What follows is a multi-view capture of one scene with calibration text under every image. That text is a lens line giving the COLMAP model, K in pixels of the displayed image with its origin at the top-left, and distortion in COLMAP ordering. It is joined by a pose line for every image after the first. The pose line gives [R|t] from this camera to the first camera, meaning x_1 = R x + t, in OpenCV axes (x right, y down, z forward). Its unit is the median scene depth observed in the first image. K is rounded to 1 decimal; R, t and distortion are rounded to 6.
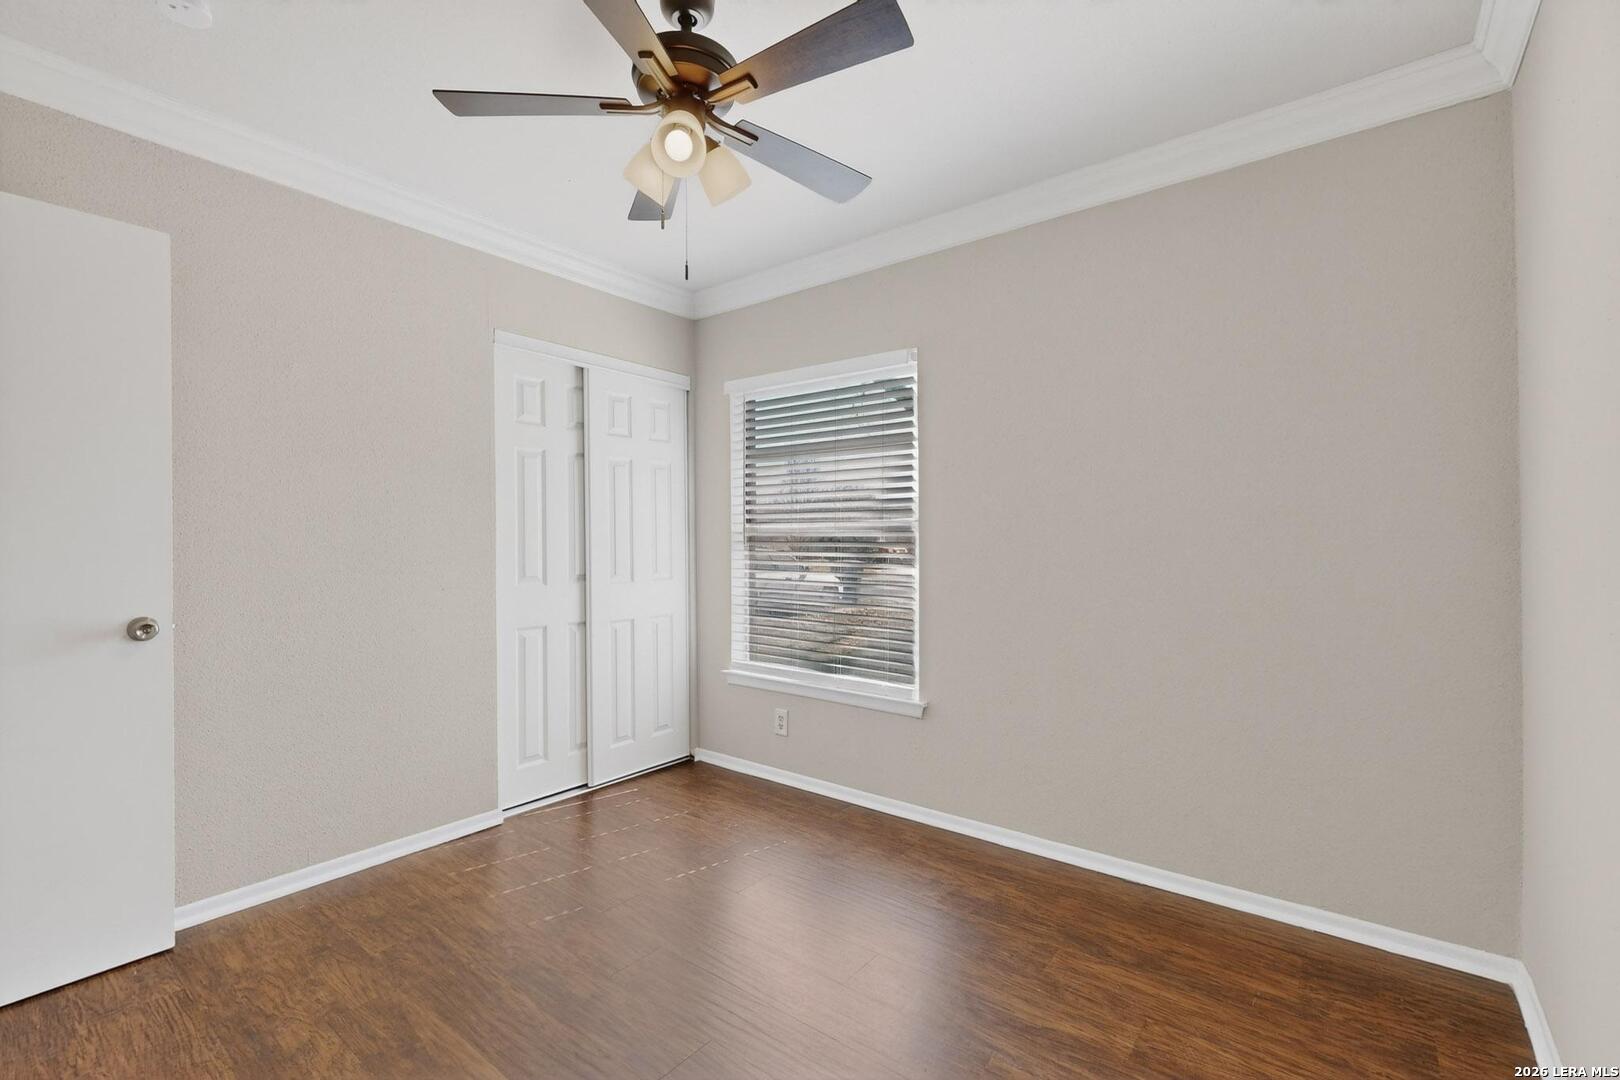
lens RADIAL K [[705.9, 0, 810.0], [0, 705.9, 540.0], [0, 0, 1]] dist [0.008426, -0.005292]
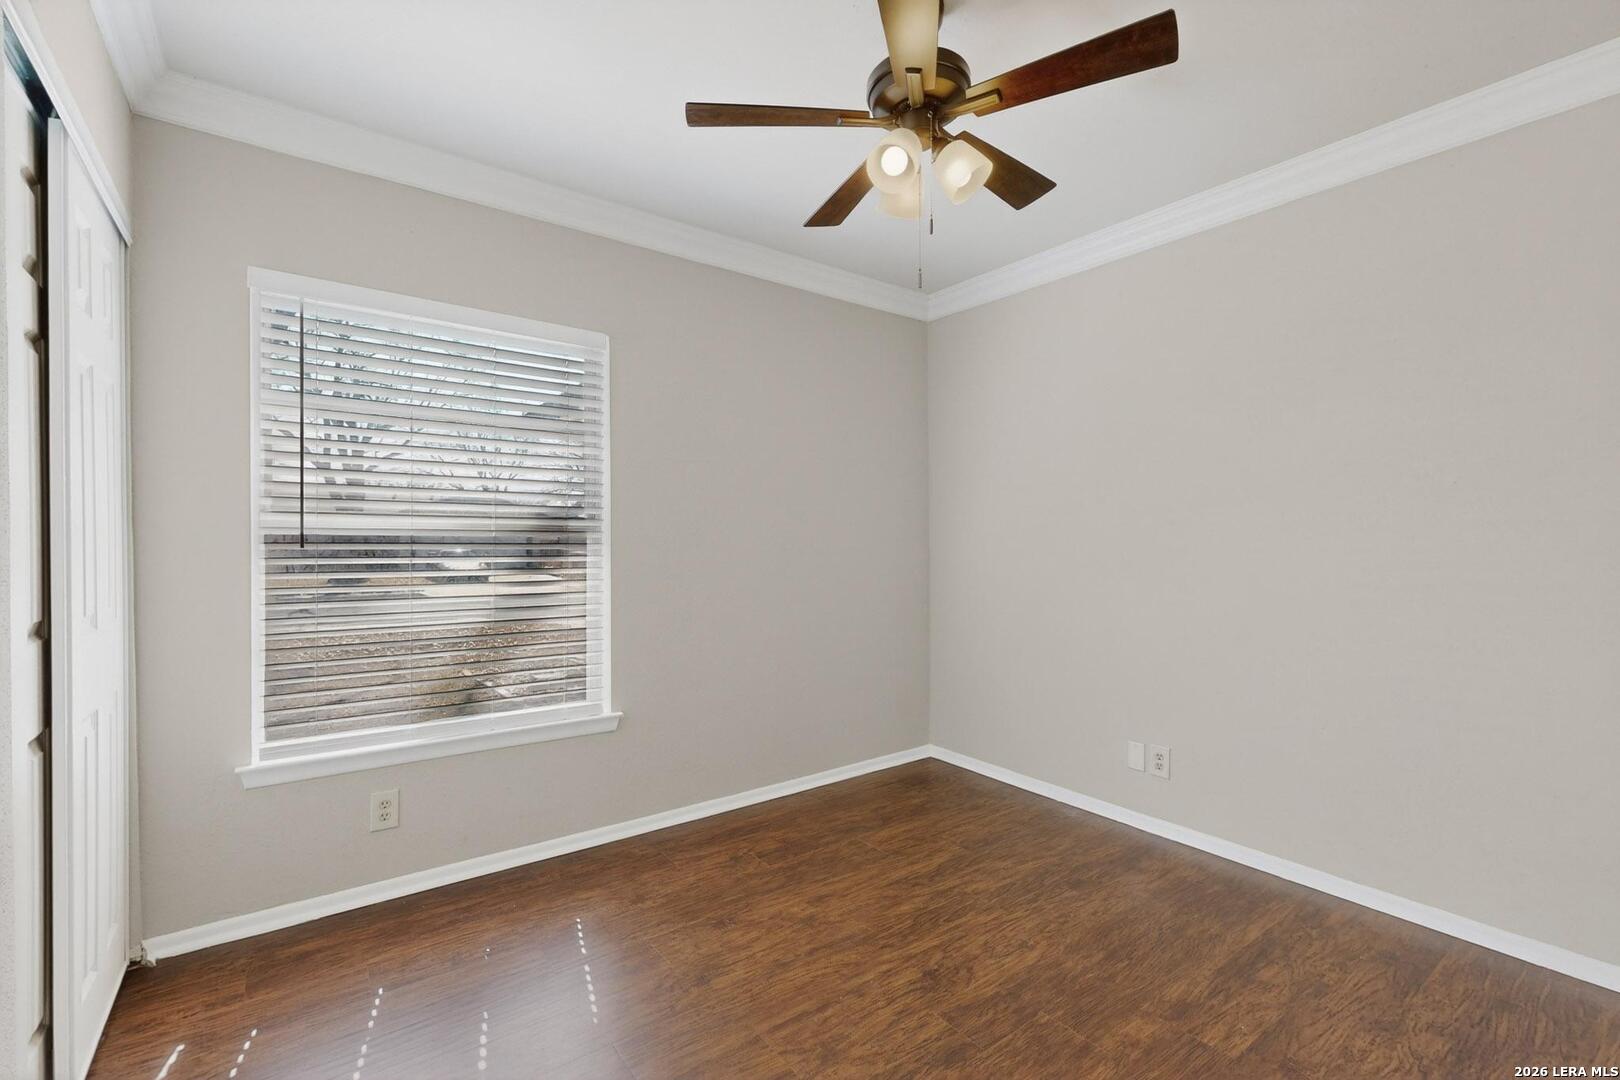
lens RADIAL K [[705.9, 0, 810.0], [0, 705.9, 540.0], [0, 0, 1]] dist [0.008426, -0.005292]
pose [[0.259740, 0.001872, 0.965677, -0.648972], [-0.004087, 0.999991, -0.000839, -0.002286], [-0.965670, -0.003729, 0.259746, 0.474763]]
